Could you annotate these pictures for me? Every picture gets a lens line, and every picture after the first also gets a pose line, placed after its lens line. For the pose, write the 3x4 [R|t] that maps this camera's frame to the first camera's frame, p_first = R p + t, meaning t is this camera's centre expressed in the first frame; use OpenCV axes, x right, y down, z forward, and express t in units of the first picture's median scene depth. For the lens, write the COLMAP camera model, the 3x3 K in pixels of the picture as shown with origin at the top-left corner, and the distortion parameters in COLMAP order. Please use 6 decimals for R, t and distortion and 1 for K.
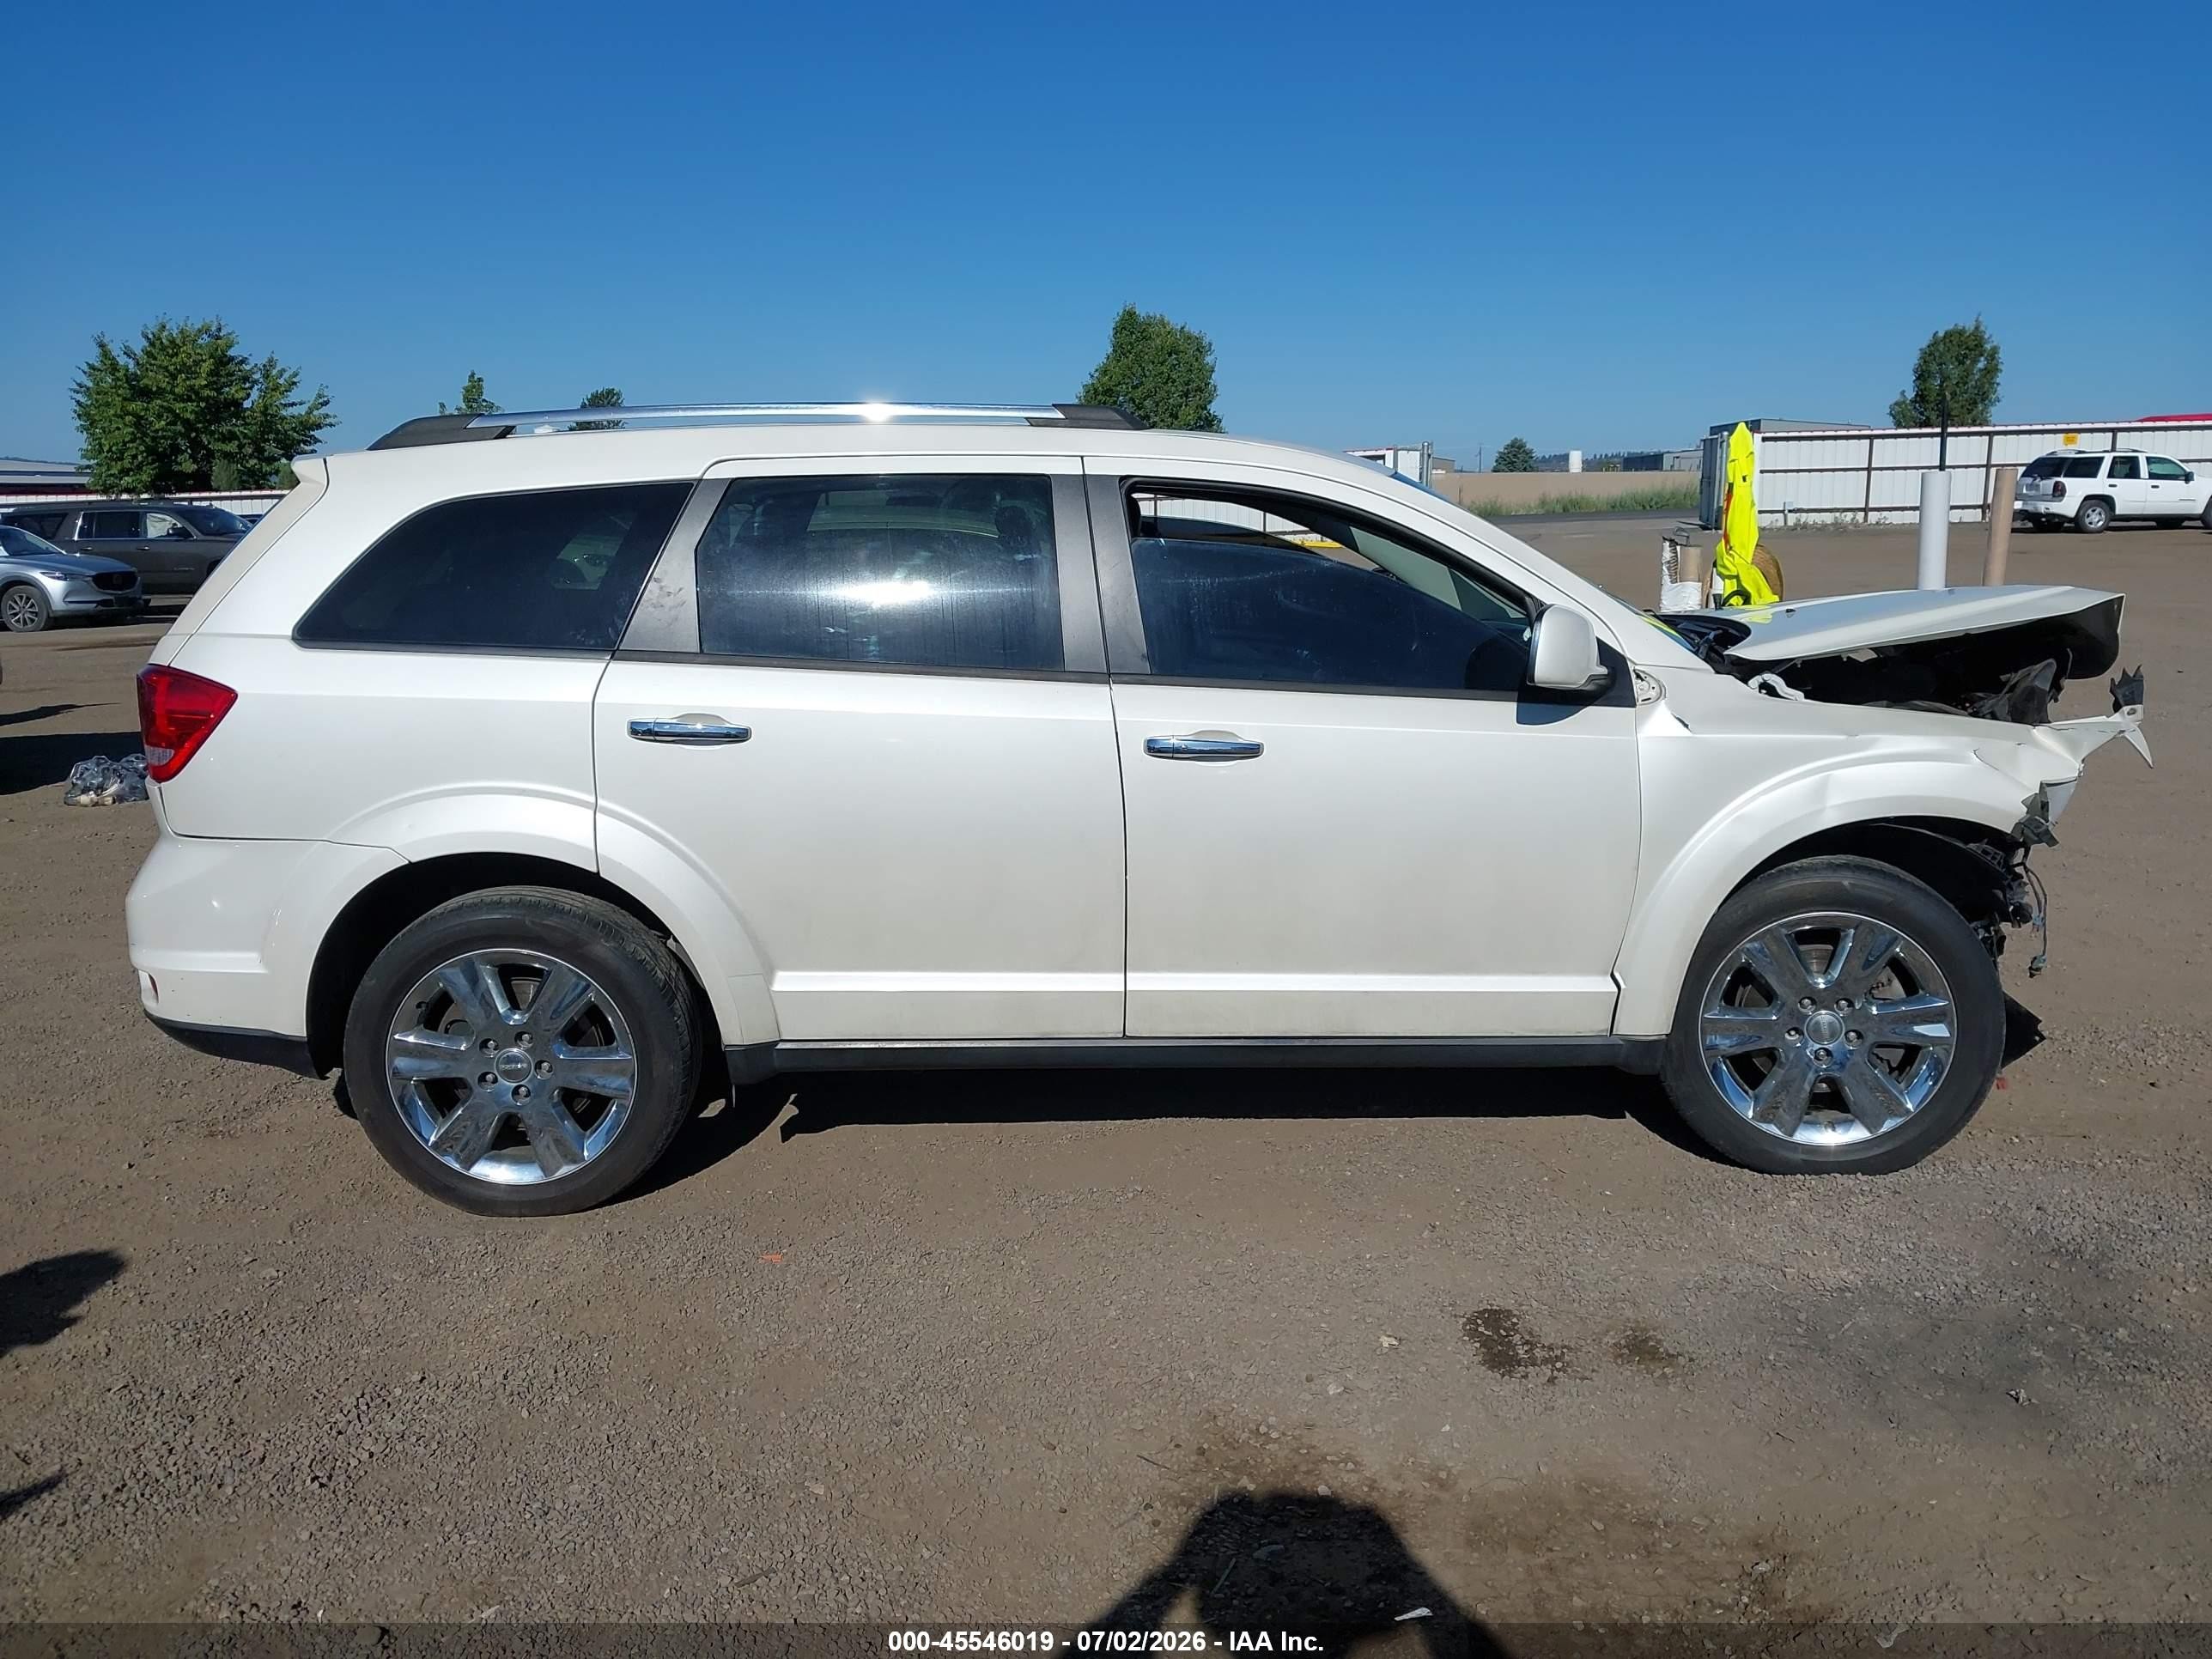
lens RADIAL K [[1742.9, 0, 1124.0], [0, 1742.9, 817.3], [0, 0, 1]] dist [0.026498, -0.030686]
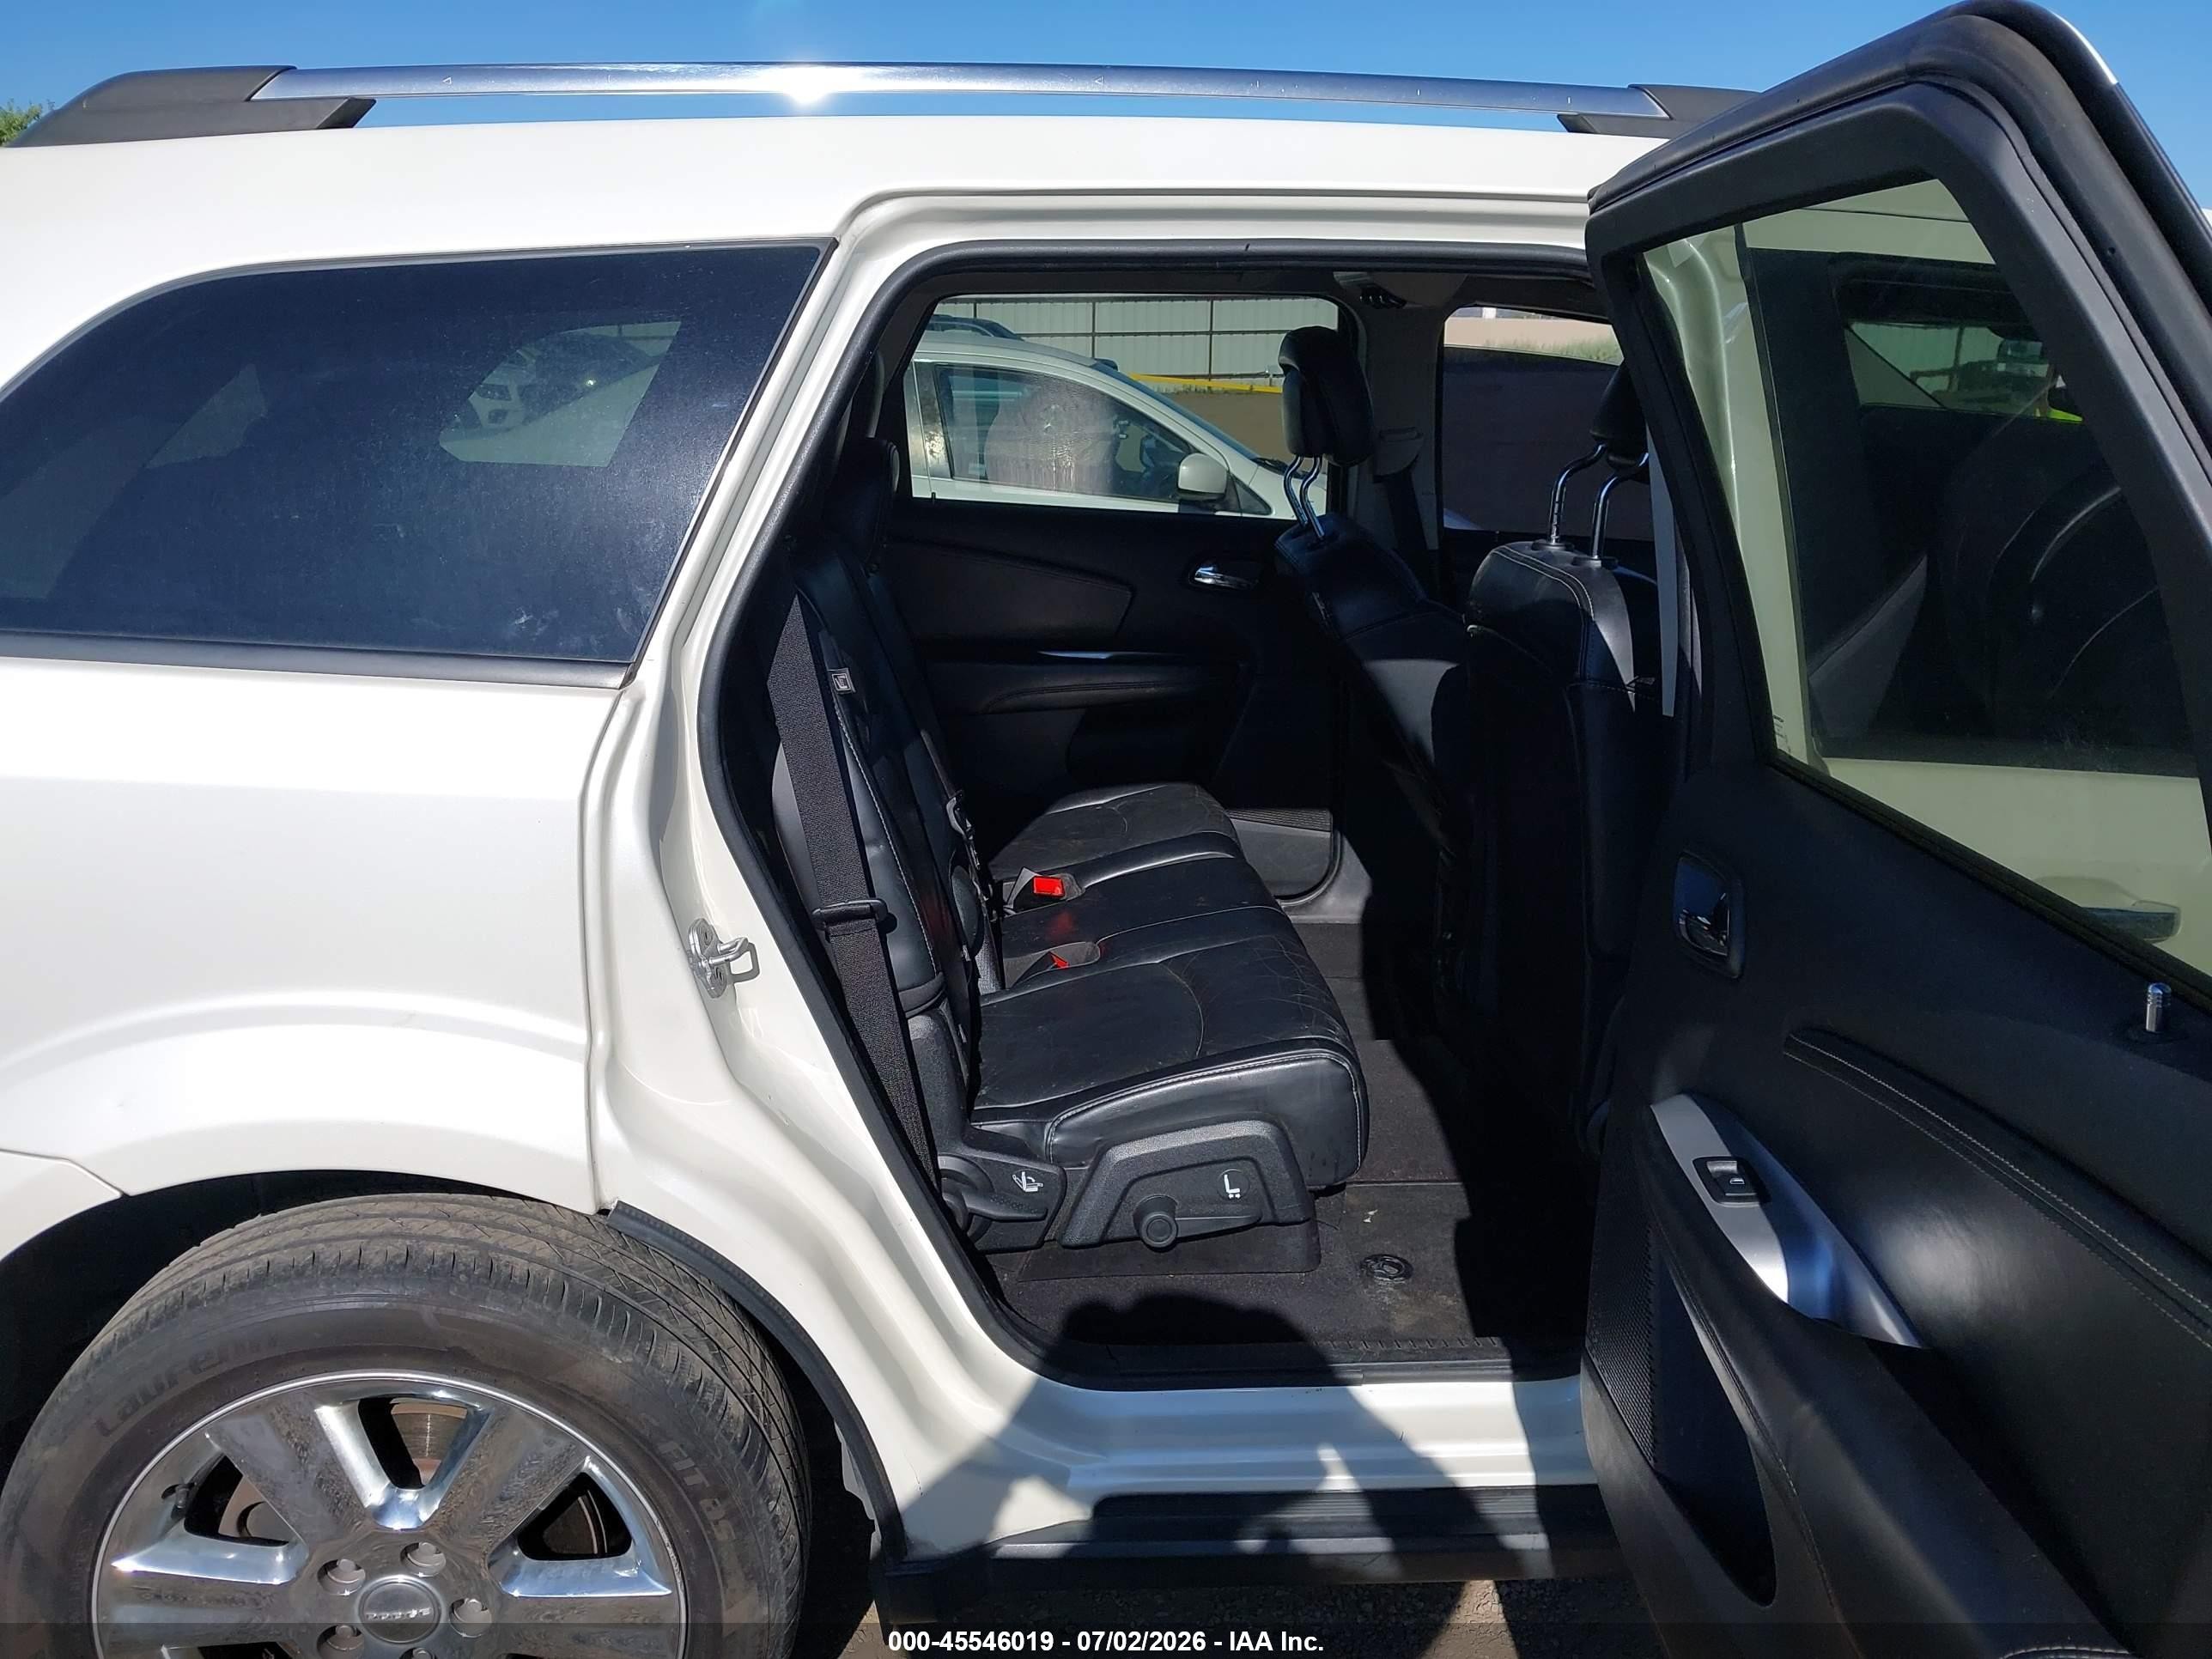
lens RADIAL K [[1742.9, 0, 1109.2], [0, 1742.9, 831.1], [0, 0, 1]] dist [0.026498, -0.030686]
pose [[0.998694, 0.012044, 0.049645, -0.123862], [-0.016679, 0.995431, 0.094018, -0.059888], [-0.048286, -0.094724, 0.994332, 0.363041]]
